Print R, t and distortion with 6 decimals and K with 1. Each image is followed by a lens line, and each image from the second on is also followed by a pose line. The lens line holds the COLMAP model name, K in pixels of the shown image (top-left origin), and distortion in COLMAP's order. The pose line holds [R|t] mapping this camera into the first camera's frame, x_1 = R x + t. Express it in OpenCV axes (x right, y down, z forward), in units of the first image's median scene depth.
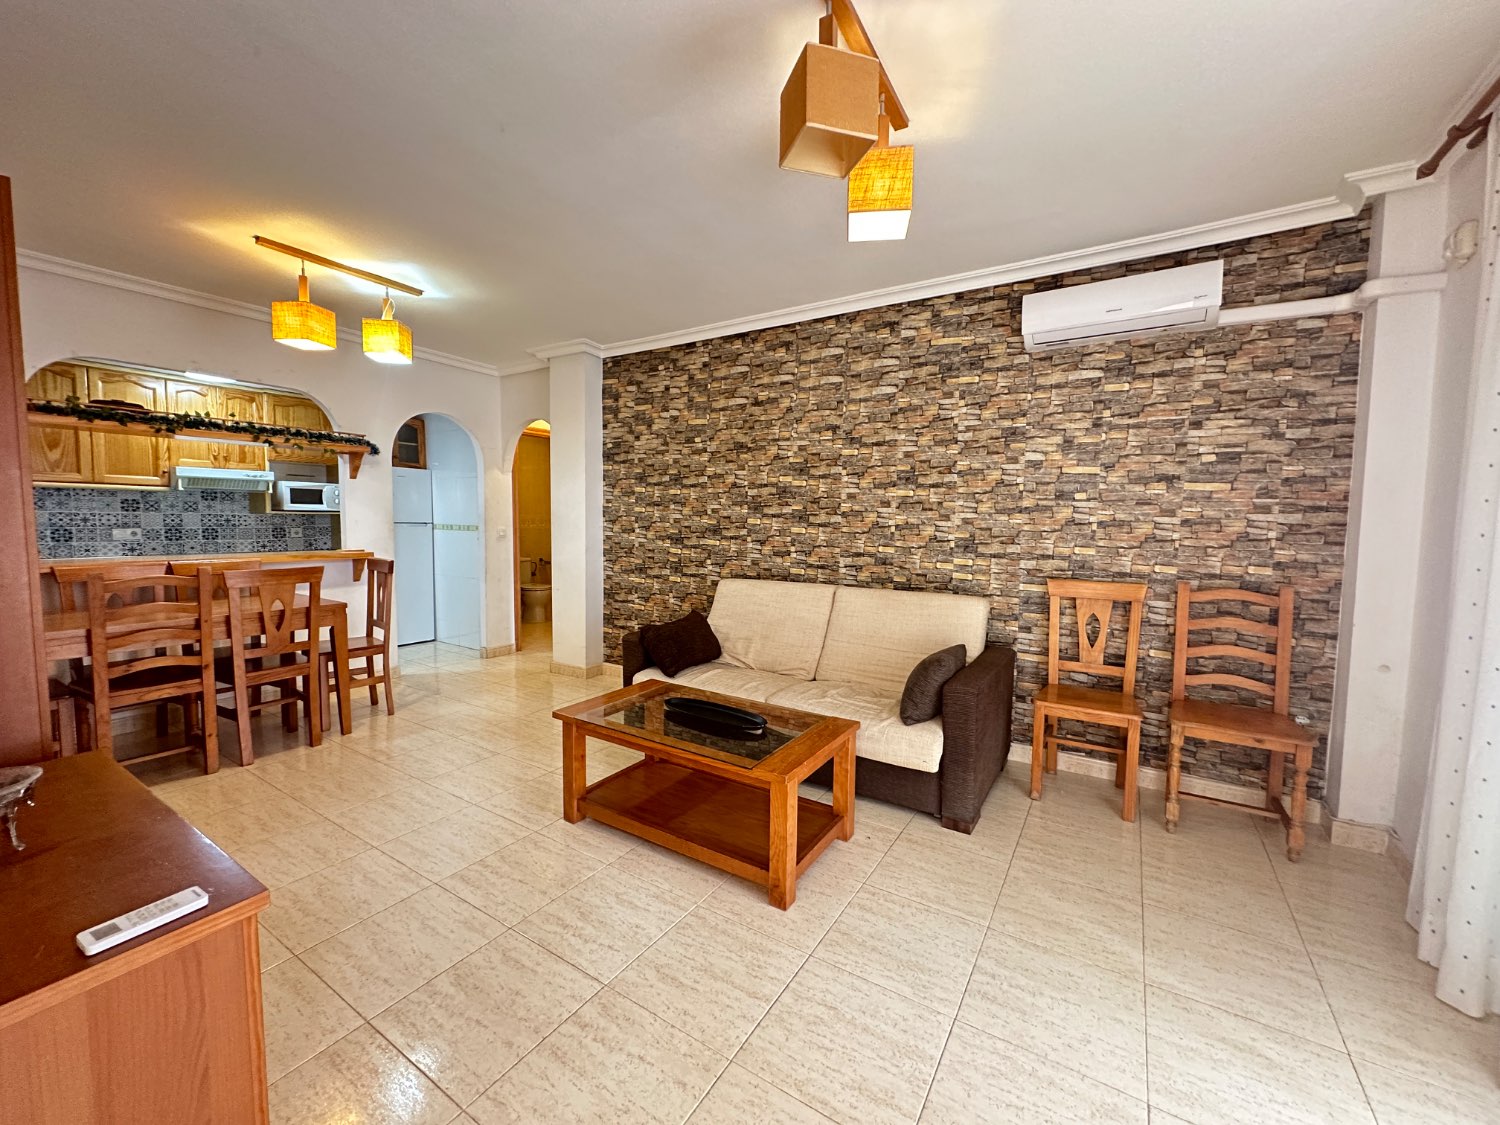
lens RADIAL K [[596.7, 0, 751.6], [0, 596.7, 559.0], [0, 0, 1]] dist [-0.003336, 0.000439]
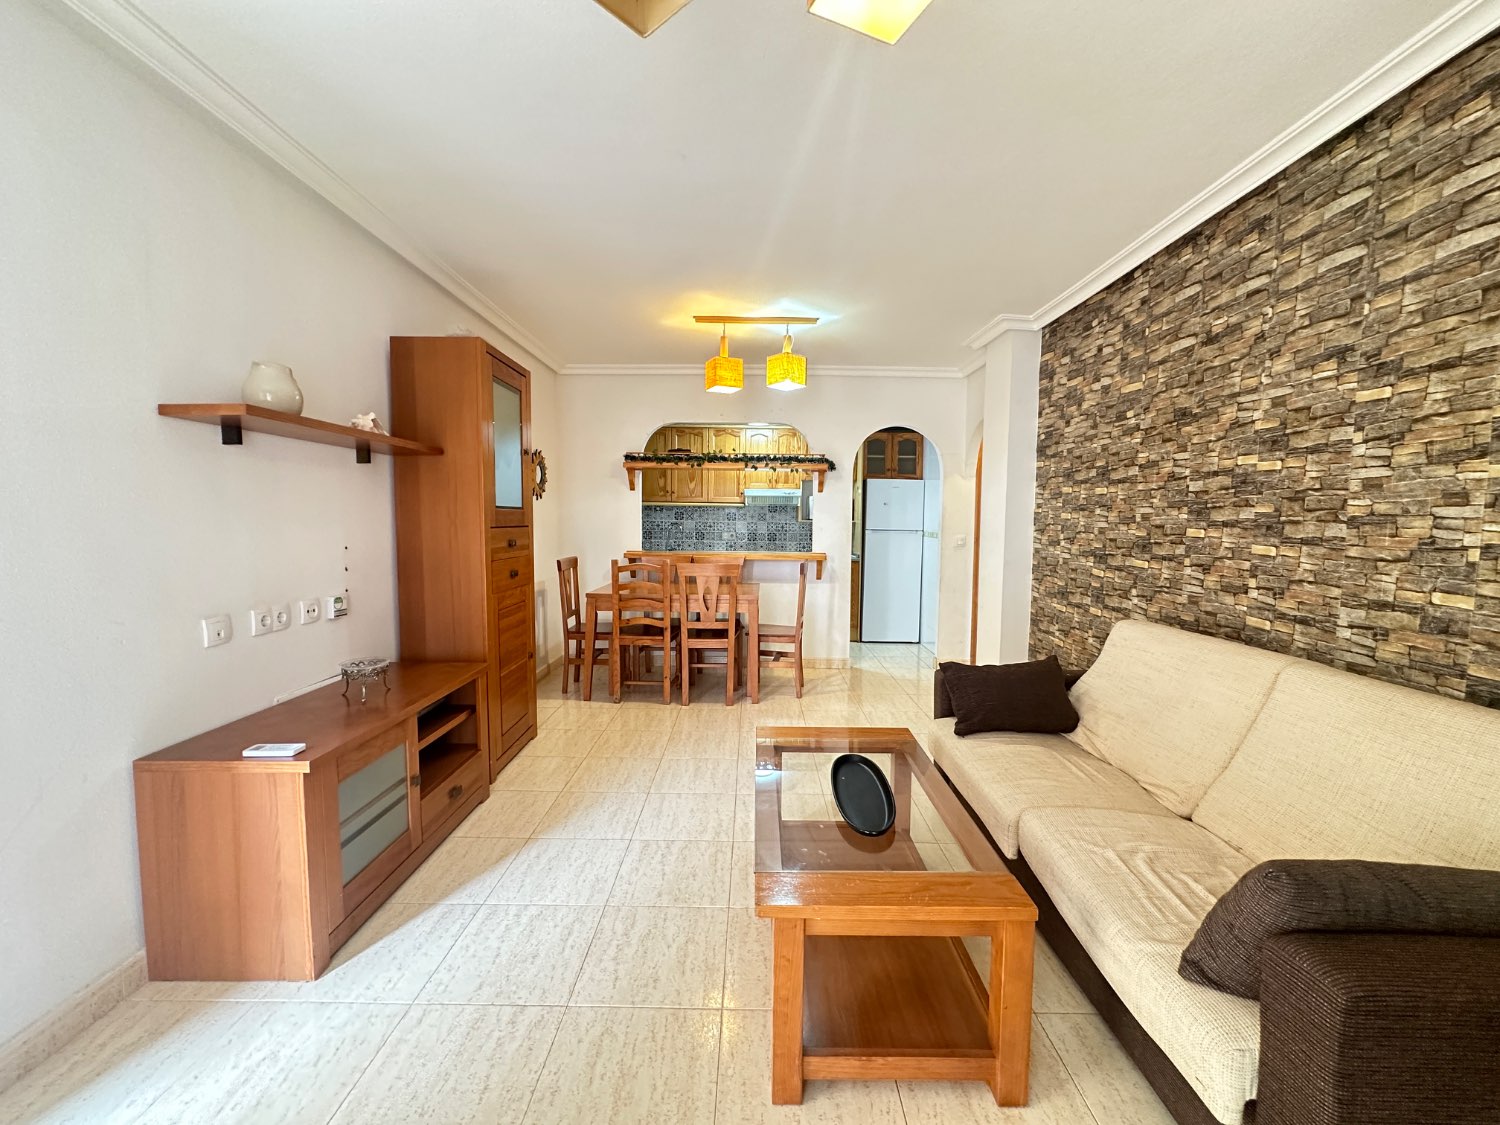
lens RADIAL K [[596.7, 0, 751.6], [0, 596.7, 559.0], [0, 0, 1]] dist [-0.003336, 0.000439]
pose [[0.532156, 0.050594, -0.845134, 0.282328], [-0.061999, 0.997862, 0.020698, -0.020841], [0.844374, 0.041383, 0.534154, 0.284833]]
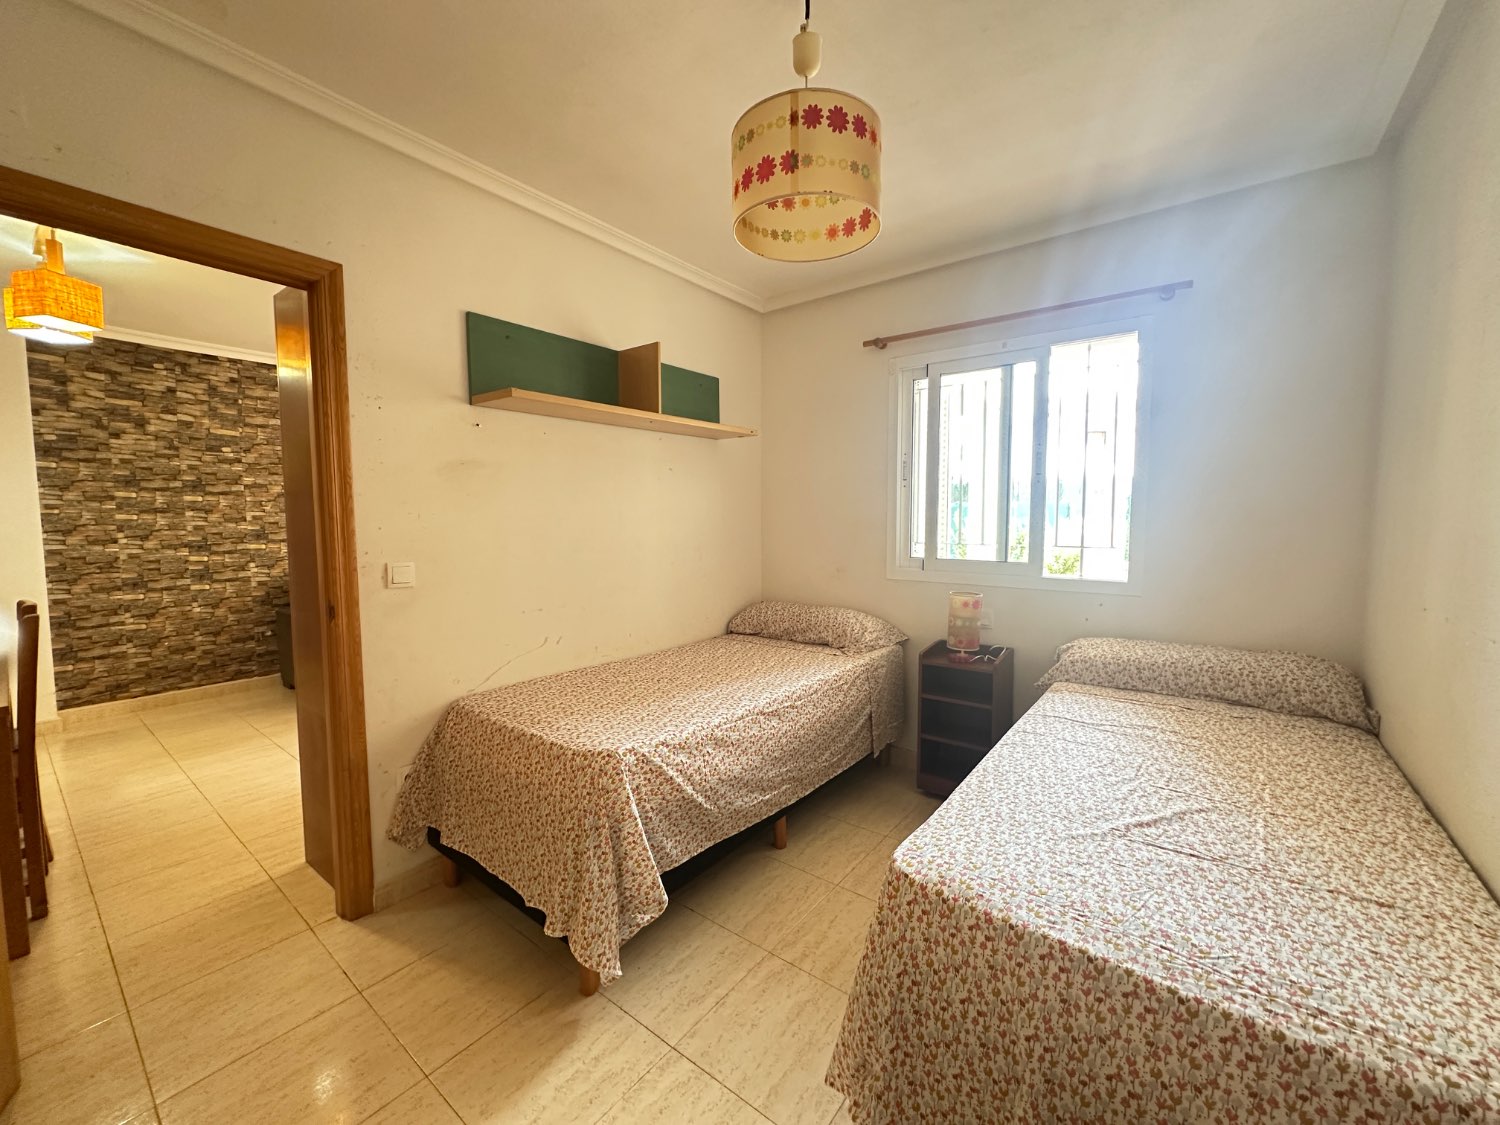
lens RADIAL K [[596.7, 0, 751.6], [0, 596.7, 559.0], [0, 0, 1]] dist [-0.003336, 0.000439]
pose [[0.090397, -0.083485, 0.992400, -1.116637], [0.074465, 0.994257, 0.076859, -0.022382], [-0.993118, 0.066951, 0.096094, -0.000232]]
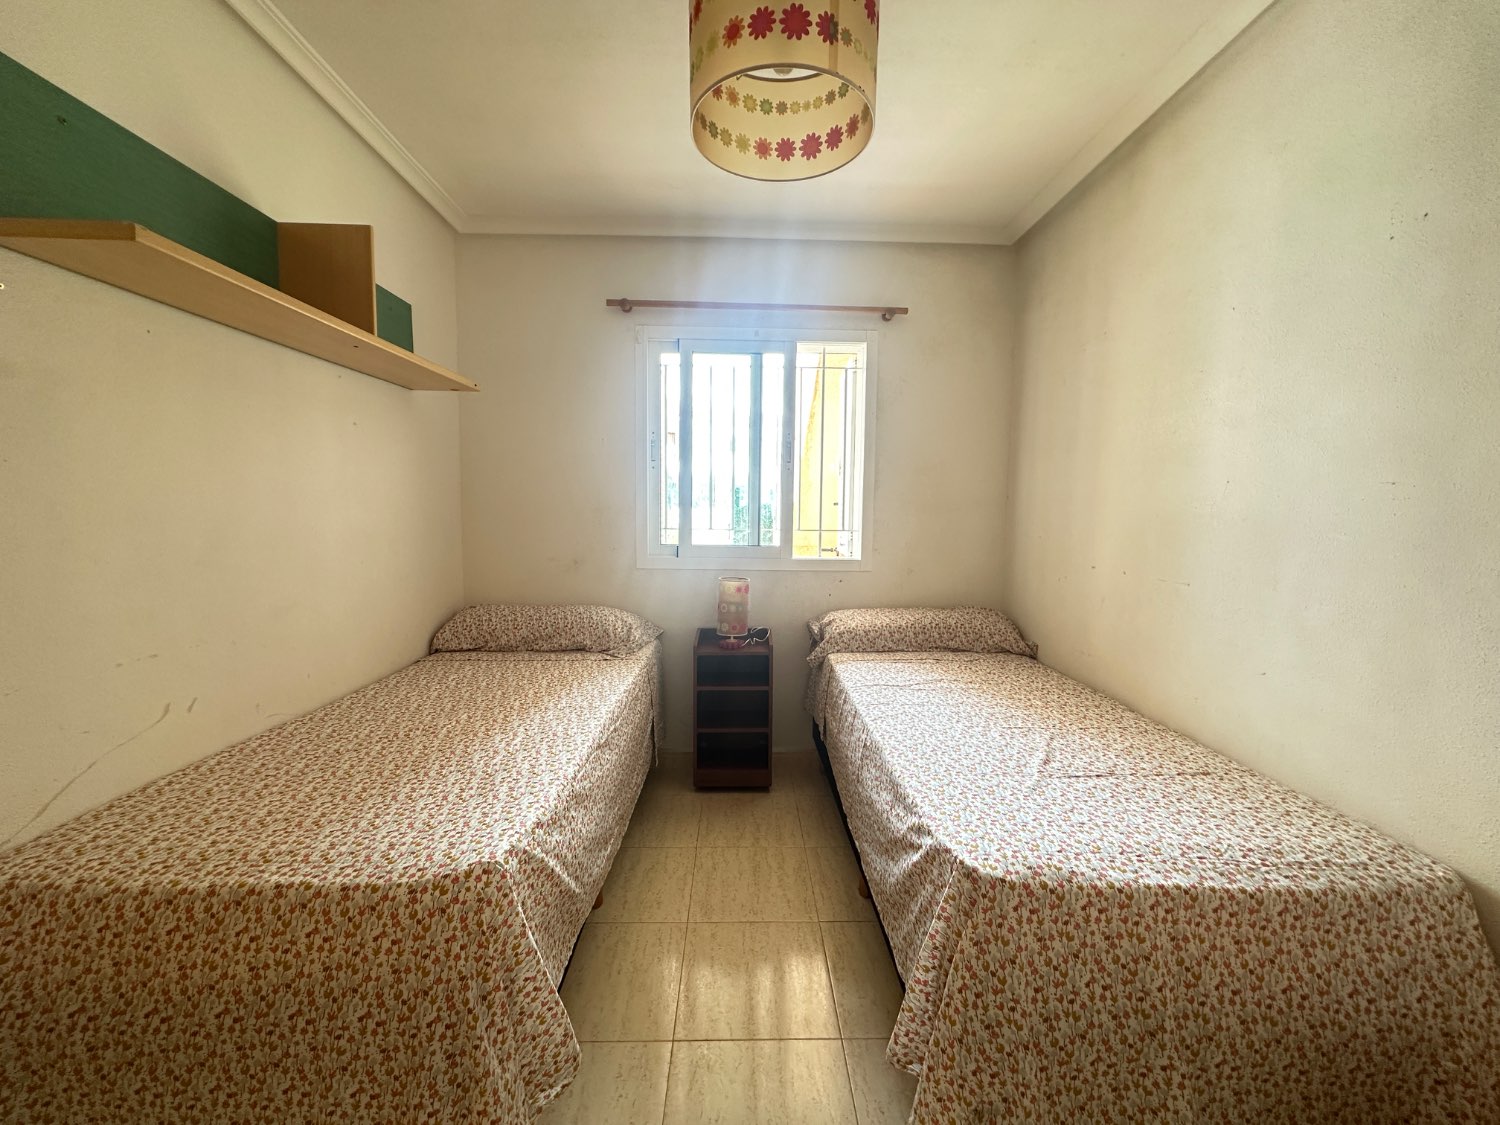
lens RADIAL K [[596.7, 0, 751.6], [0, 596.7, 559.0], [0, 0, 1]] dist [-0.003336, 0.000439]
pose [[-0.552995, -0.089229, 0.828393, -0.744113], [0.041017, 0.990128, 0.134031, -0.028620], [-0.832175, 0.108097, -0.543876, 0.514143]]
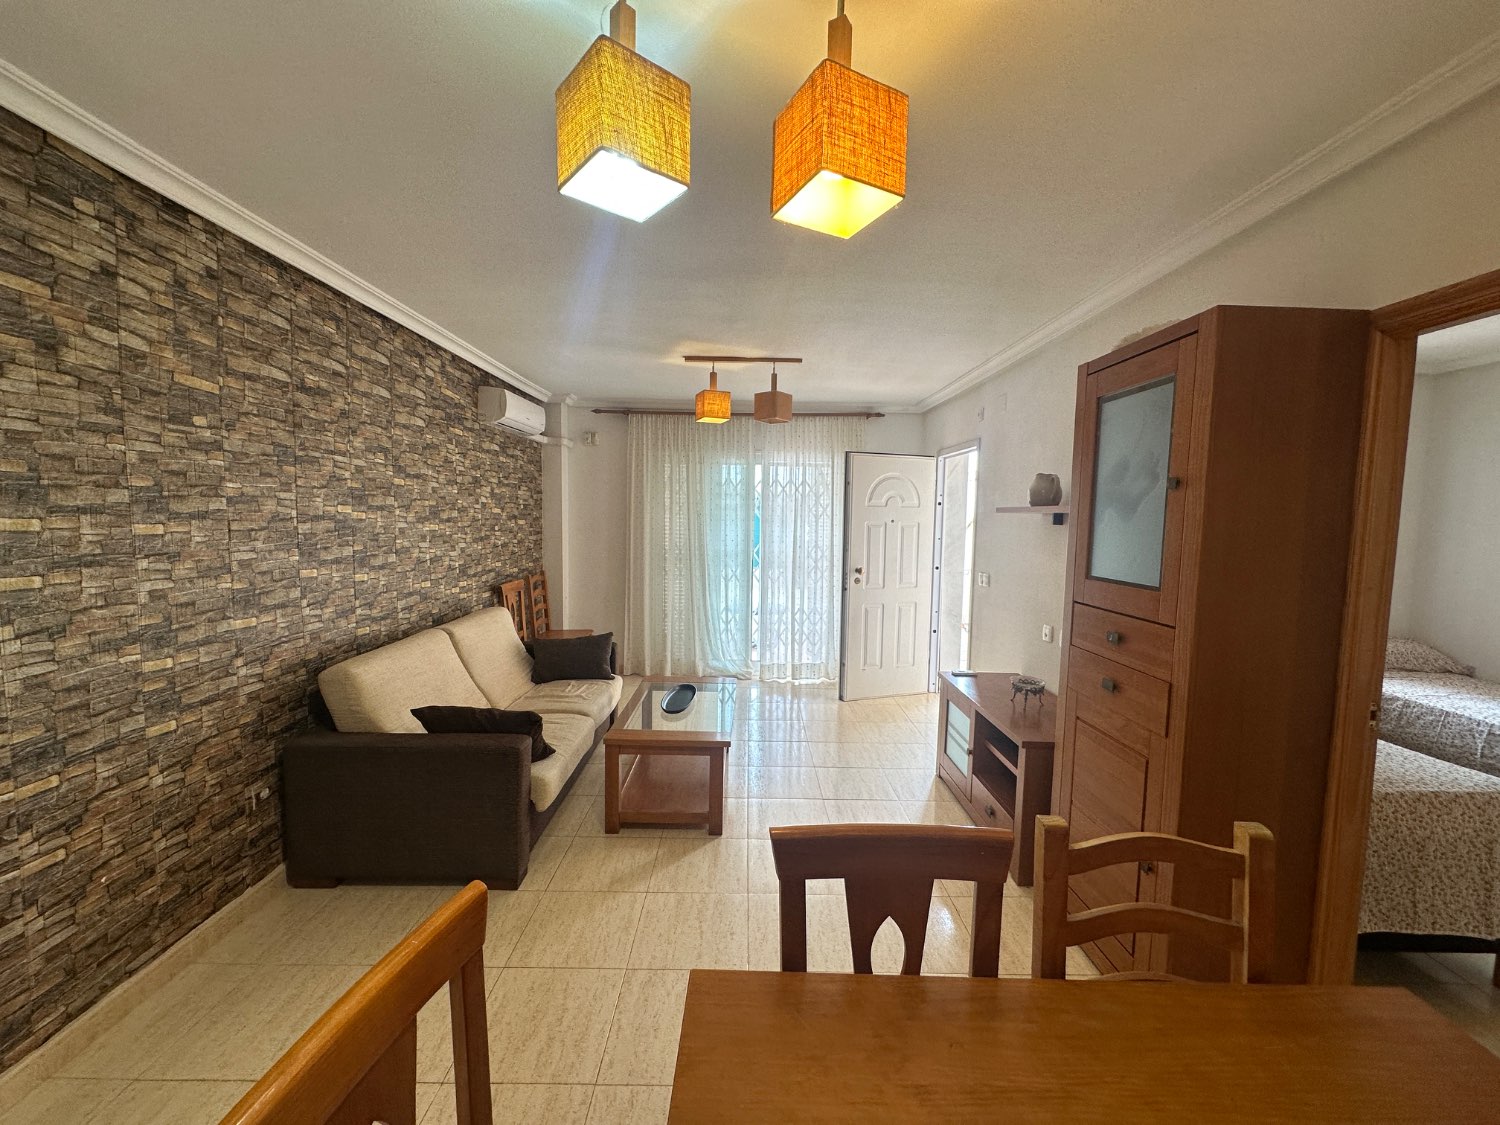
lens RADIAL K [[596.7, 0, 751.6], [0, 596.7, 559.0], [0, 0, 1]] dist [-0.003336, 0.000439]
pose [[-0.539549, -0.083914, 0.837762, -0.785045], [0.033968, 0.992041, 0.121244, -0.139981], [-0.841269, 0.093874, -0.532405, 0.941662]]
